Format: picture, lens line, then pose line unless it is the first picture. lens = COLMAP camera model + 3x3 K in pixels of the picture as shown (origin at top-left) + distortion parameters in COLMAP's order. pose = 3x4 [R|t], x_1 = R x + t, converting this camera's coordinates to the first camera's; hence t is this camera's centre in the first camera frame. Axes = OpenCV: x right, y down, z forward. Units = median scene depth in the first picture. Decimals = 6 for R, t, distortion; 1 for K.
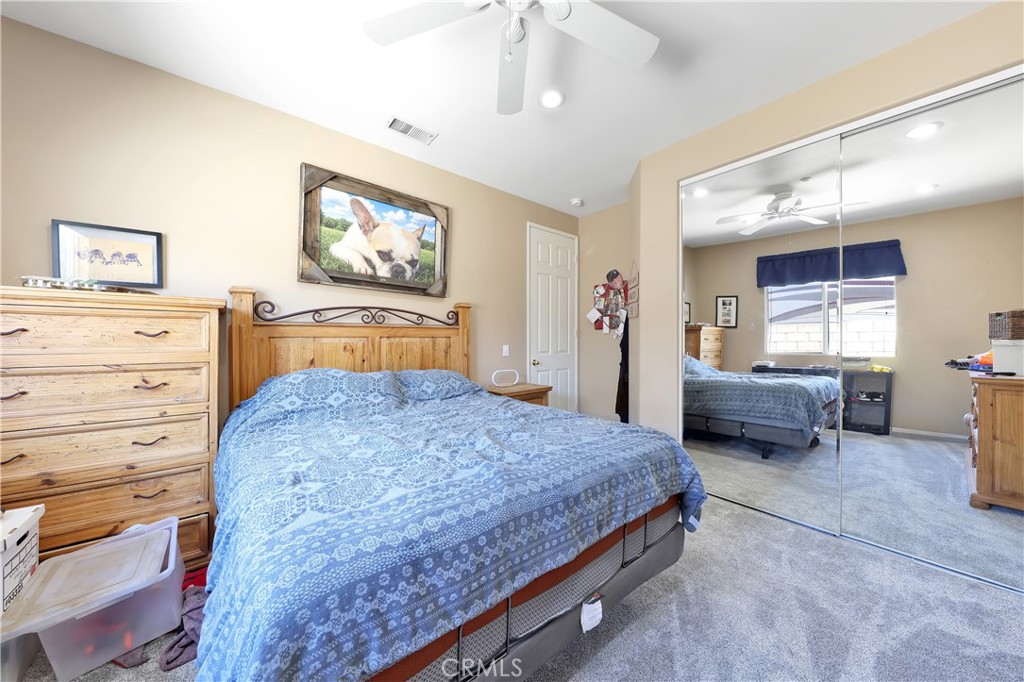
lens RADIAL K [[338.9, 0, 513.5], [0, 338.9, 340.7], [0, 0, 1]] dist [-0.001002, -0.000174]
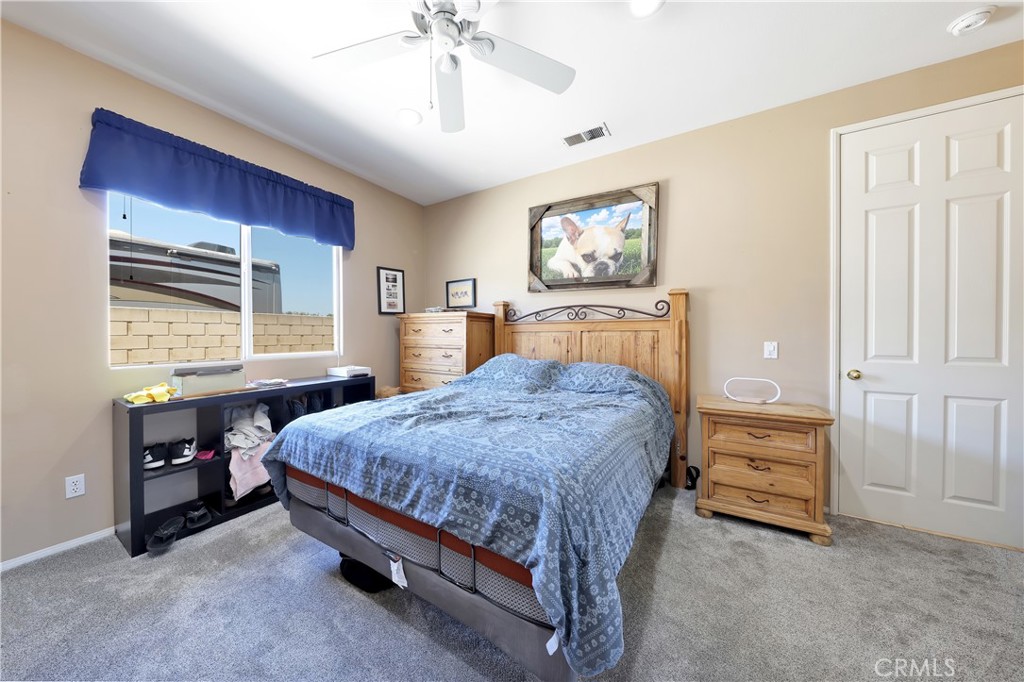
lens RADIAL K [[338.9, 0, 513.3], [0, 338.9, 338.1], [0, 0, 1]] dist [-0.001002, -0.000174]
pose [[0.310859, 0.008284, -0.950420, 0.600781], [-0.003546, 0.999965, 0.007557, 0.003929], [0.950449, 0.001021, 0.310878, 0.430238]]
